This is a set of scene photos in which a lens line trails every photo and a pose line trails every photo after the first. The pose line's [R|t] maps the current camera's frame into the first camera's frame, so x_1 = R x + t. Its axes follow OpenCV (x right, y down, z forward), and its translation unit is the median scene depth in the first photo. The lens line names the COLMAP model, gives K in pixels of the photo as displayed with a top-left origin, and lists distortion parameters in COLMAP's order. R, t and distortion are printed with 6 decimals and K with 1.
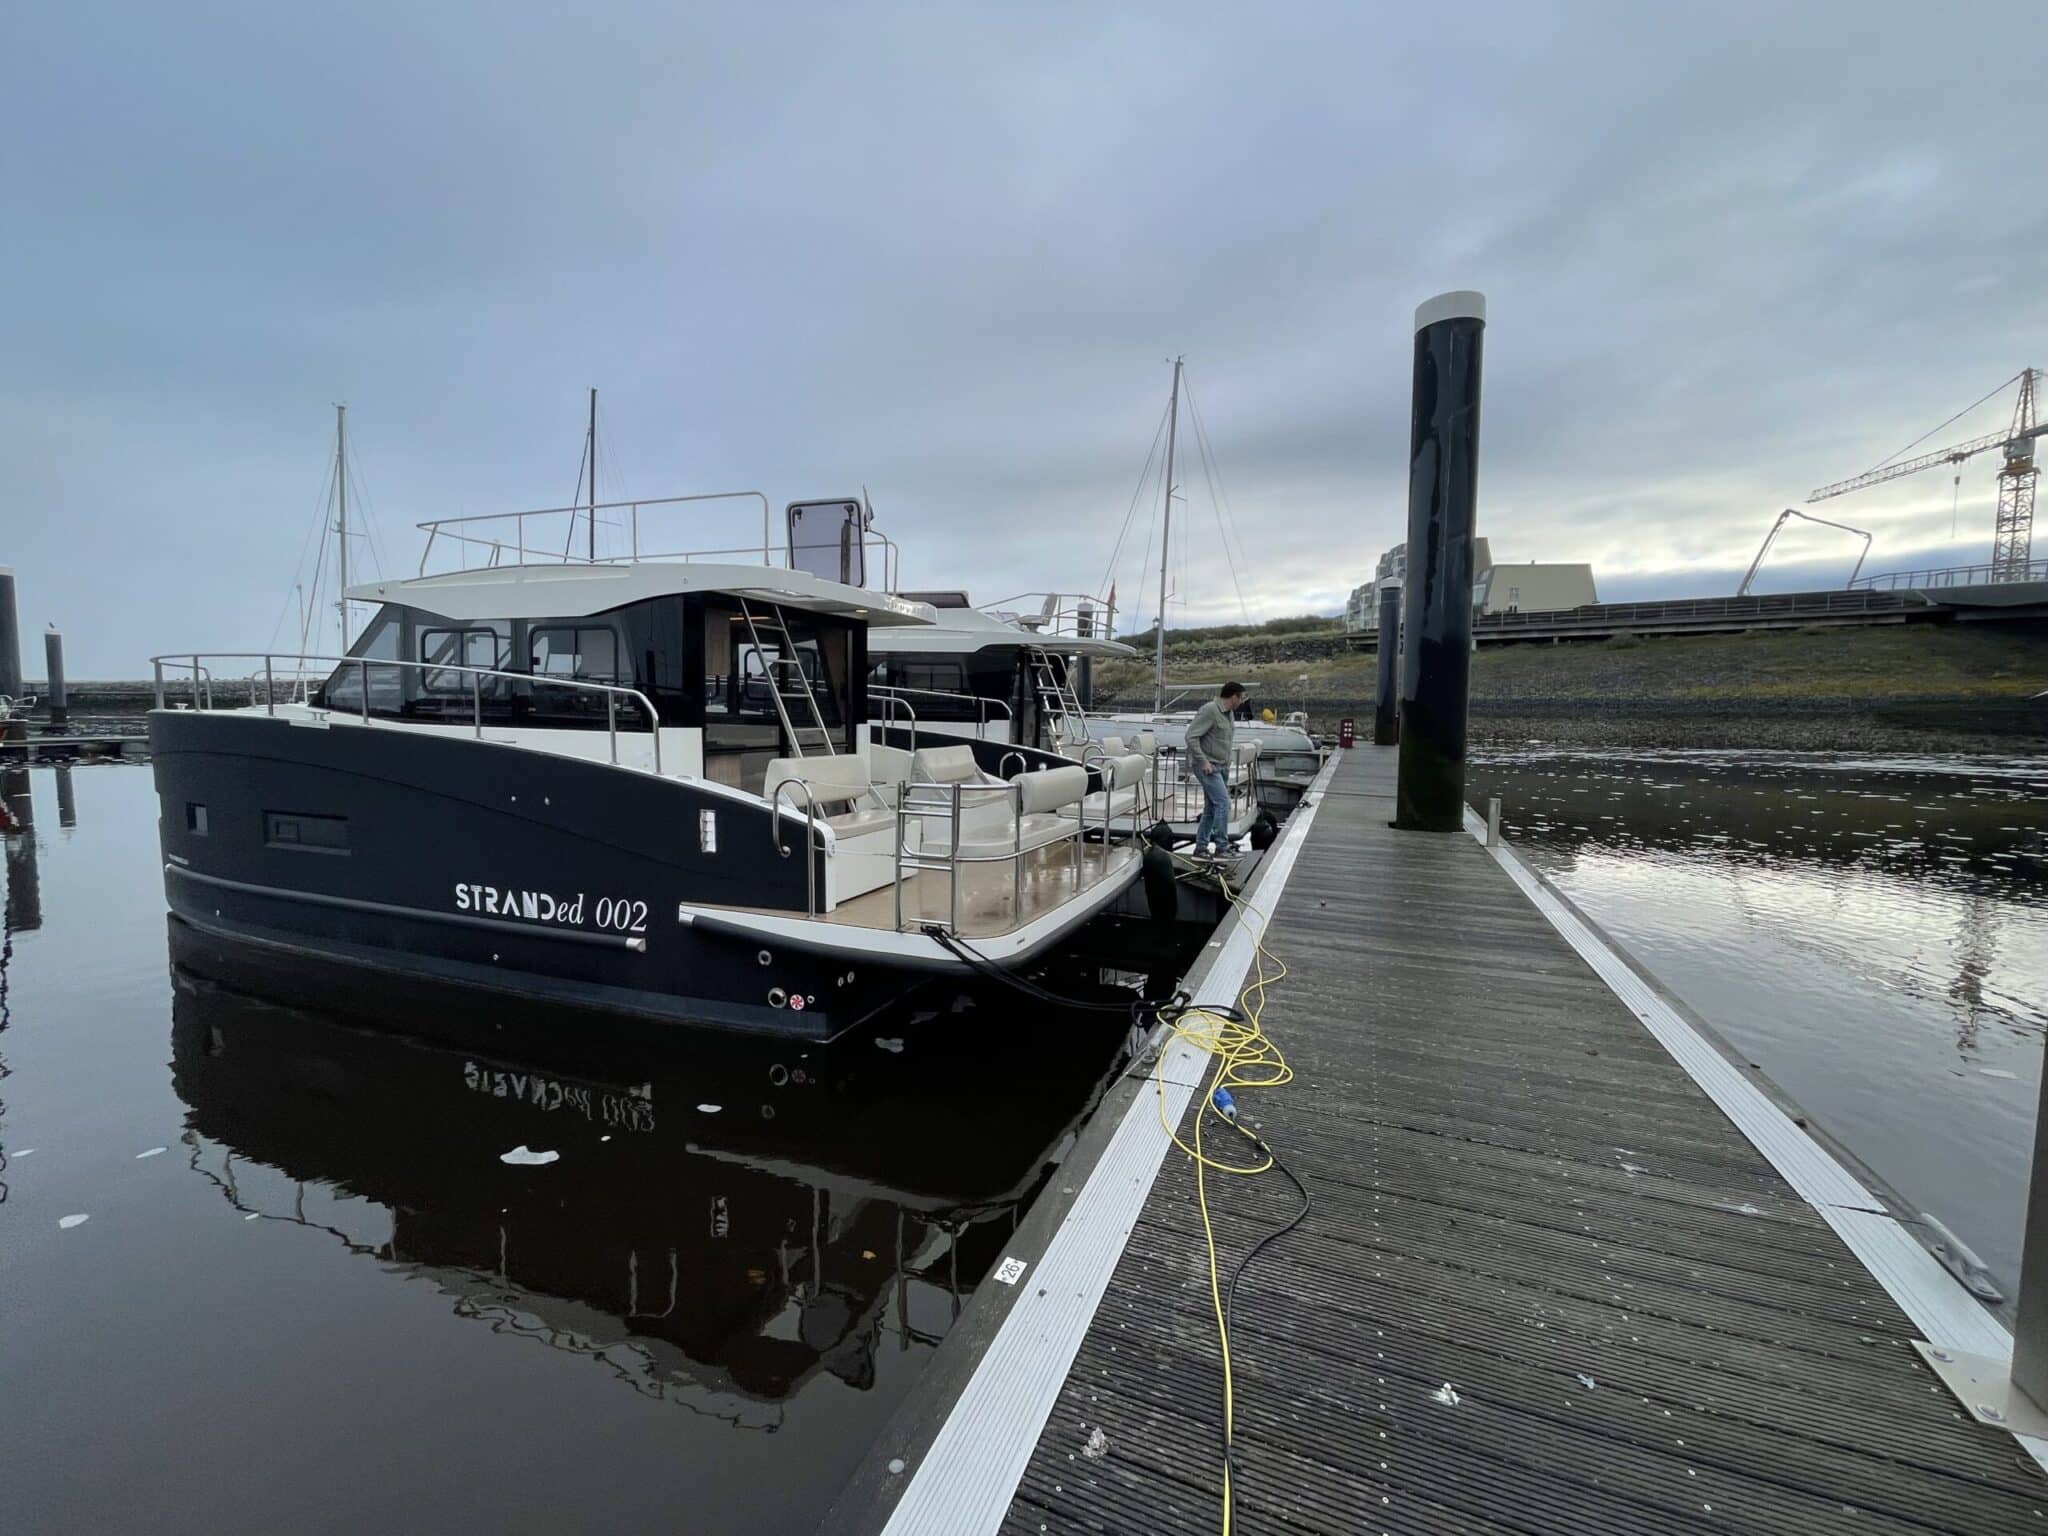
lens RADIAL K [[863.9, 0, 1024.0], [0, 863.9, 768.0], [0, 0, 1]] dist [0.000778, -0.000602]
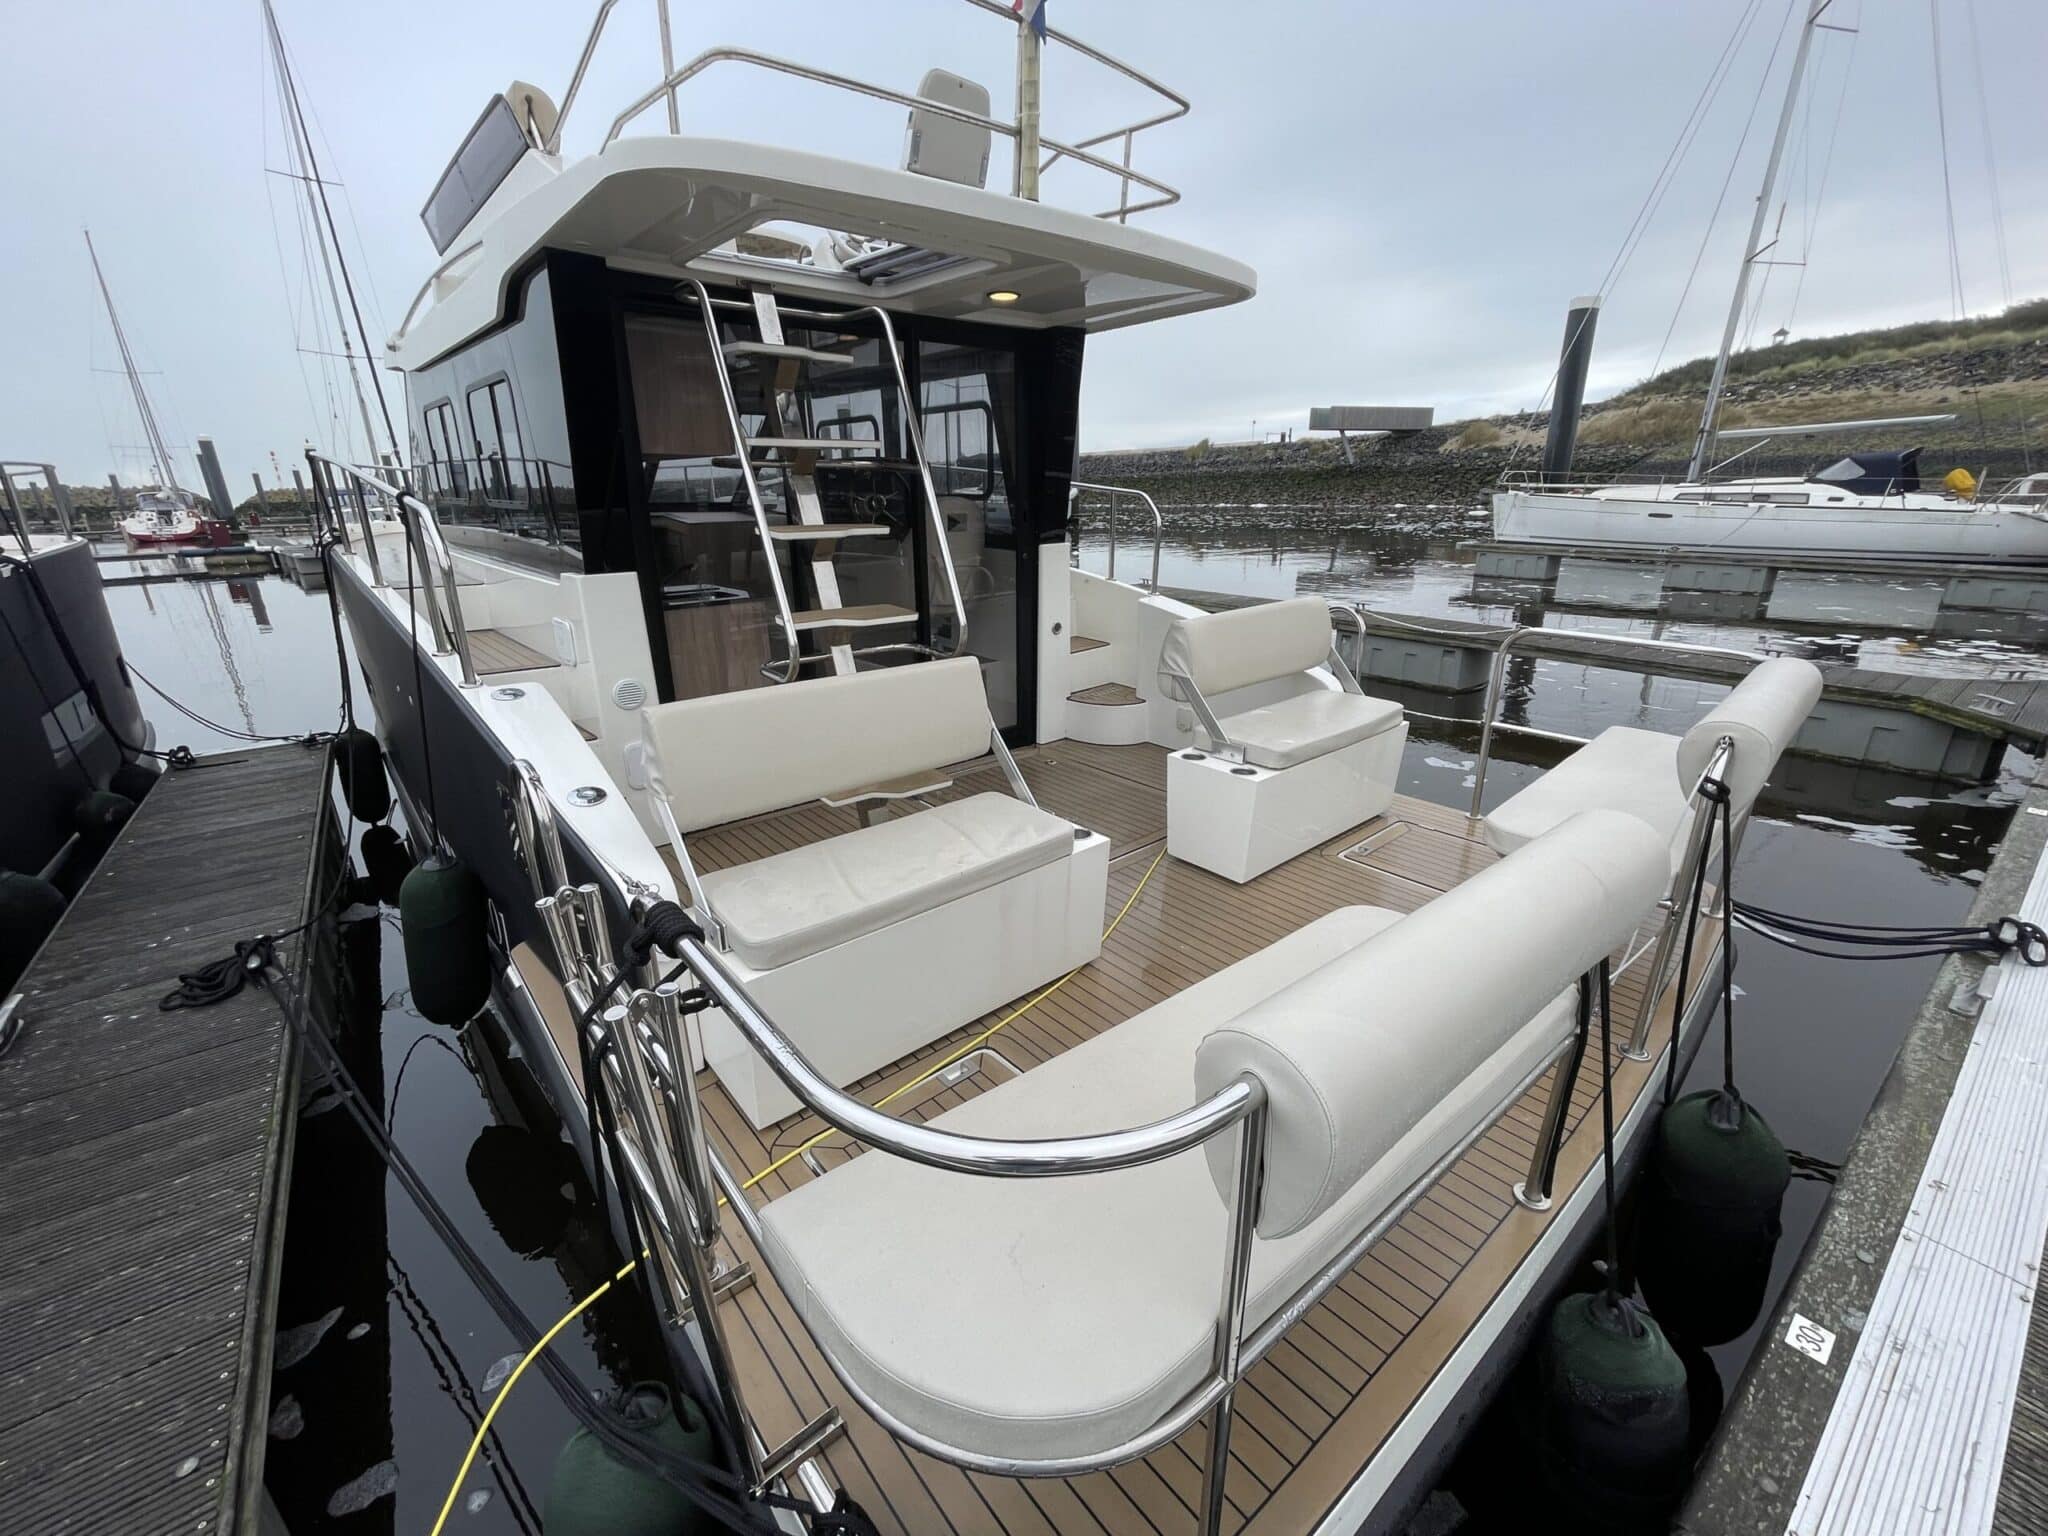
lens RADIAL K [[863.9, 0, 1024.0], [0, 863.9, 768.0], [0, 0, 1]] dist [0.000778, -0.000602]
pose [[0.863304, 0.133933, -0.486588, 0.041463], [-0.009175, 0.968150, 0.250204, -0.010886], [0.504601, -0.211538, 0.837036, 0.140239]]
